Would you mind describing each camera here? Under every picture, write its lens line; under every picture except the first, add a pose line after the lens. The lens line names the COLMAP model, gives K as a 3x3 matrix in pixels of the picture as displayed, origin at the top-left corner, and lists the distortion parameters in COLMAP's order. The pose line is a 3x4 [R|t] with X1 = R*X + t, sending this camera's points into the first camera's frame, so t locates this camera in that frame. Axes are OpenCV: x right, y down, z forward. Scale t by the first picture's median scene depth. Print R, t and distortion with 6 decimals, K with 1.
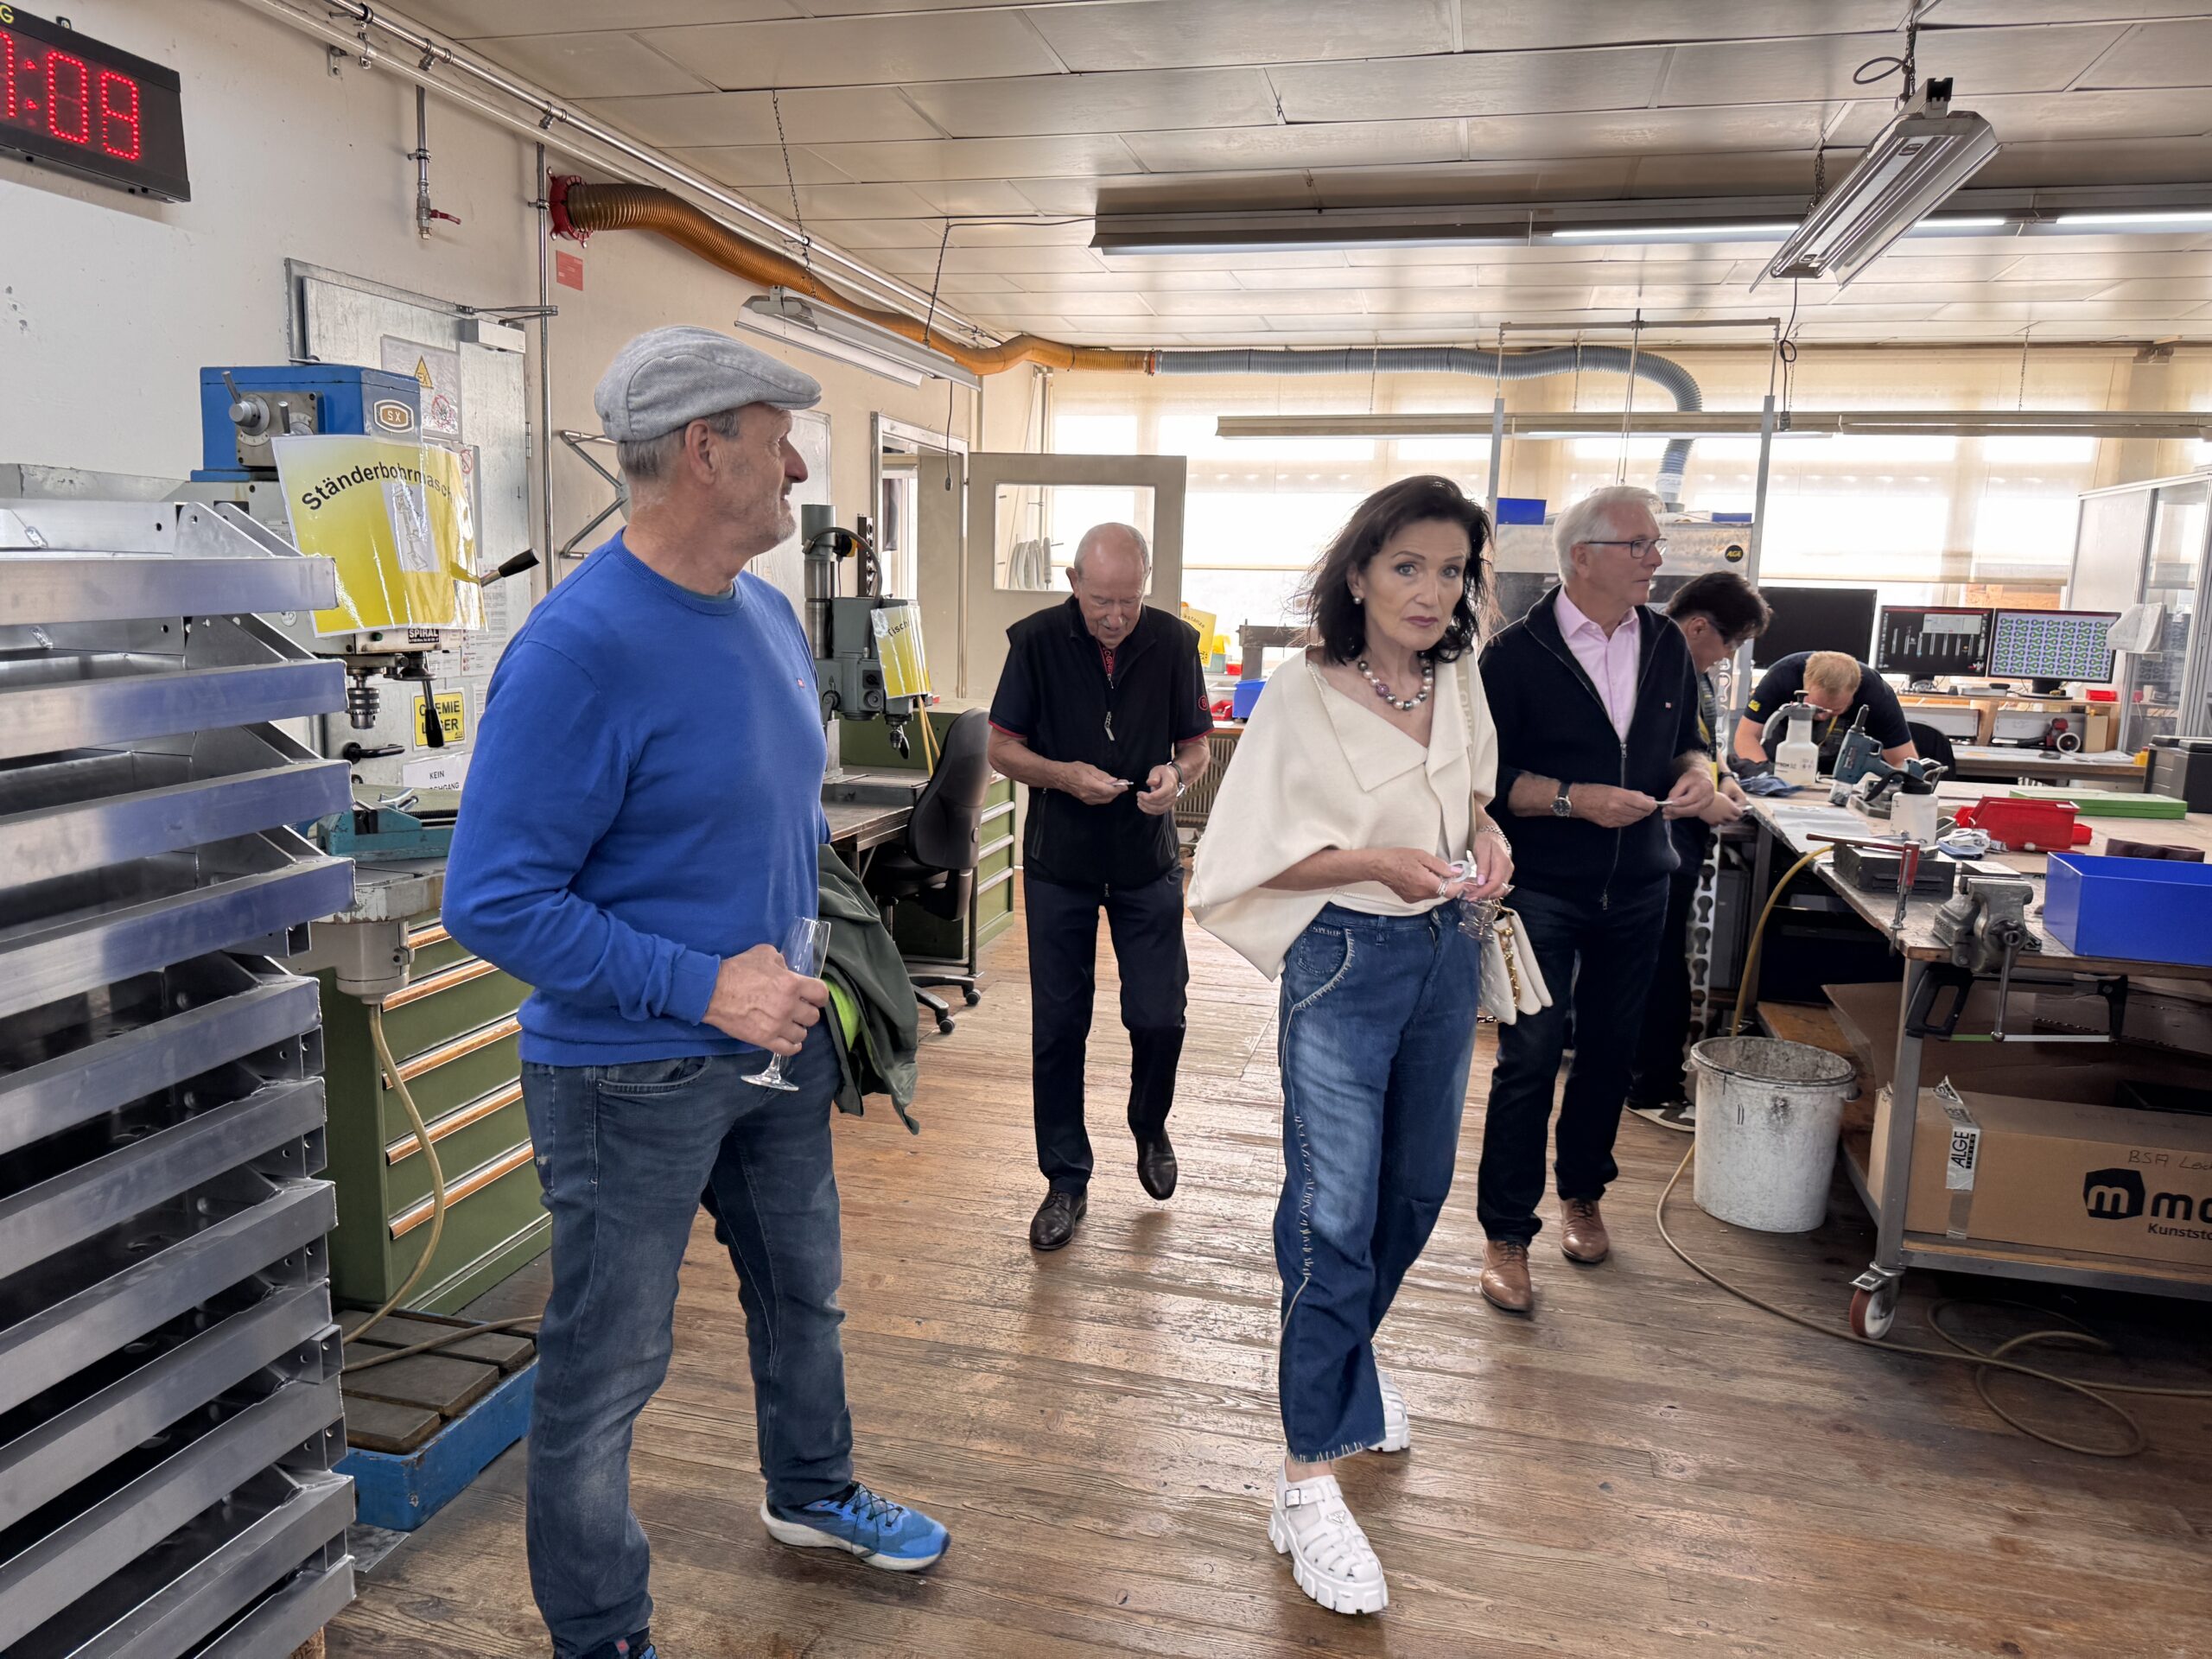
lens RADIAL K [[1586.1, 0, 1107.1], [0, 1586.1, 826.1], [0, 0, 1]] dist [-0.005413, 0.003278]
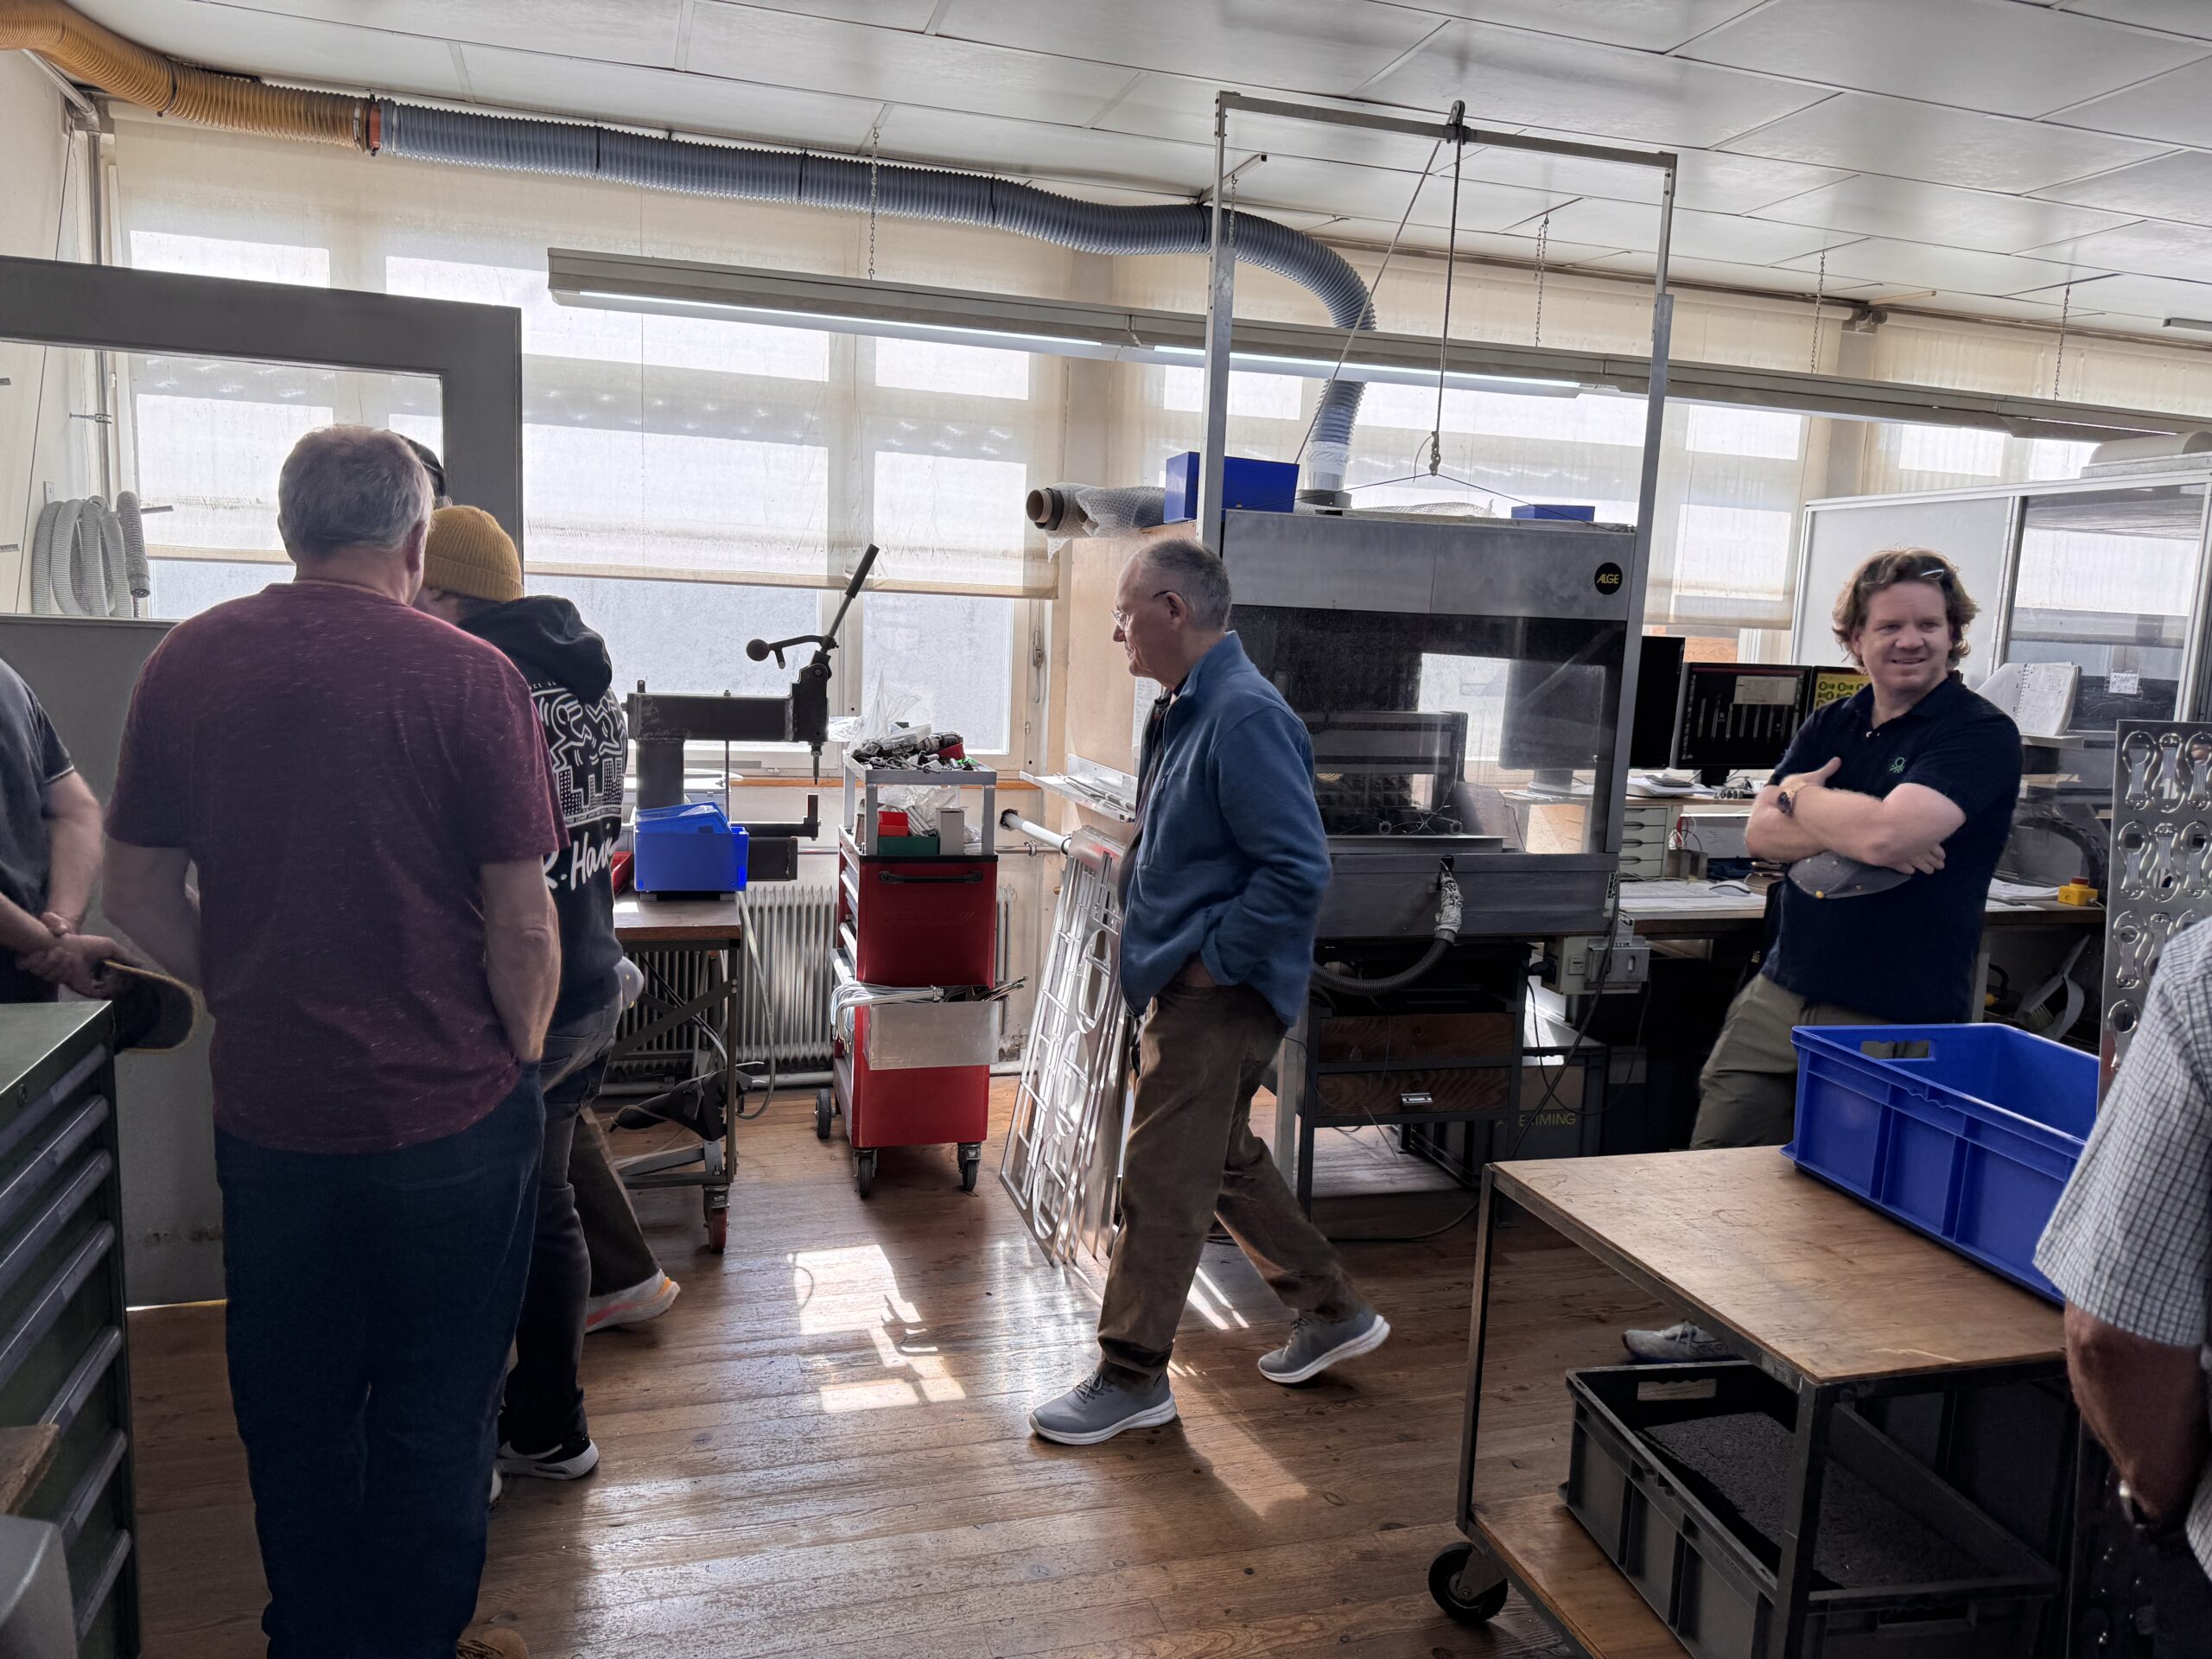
lens RADIAL K [[1586.1, 0, 1093.6], [0, 1586.1, 824.4], [0, 0, 1]] dist [-0.005413, 0.003278]
pose [[0.865546, -0.051663, 0.498158, -0.032612], [0.053430, 0.998514, 0.010719, -0.088339], [-0.497971, 0.017339, 0.867020, 0.536775]]
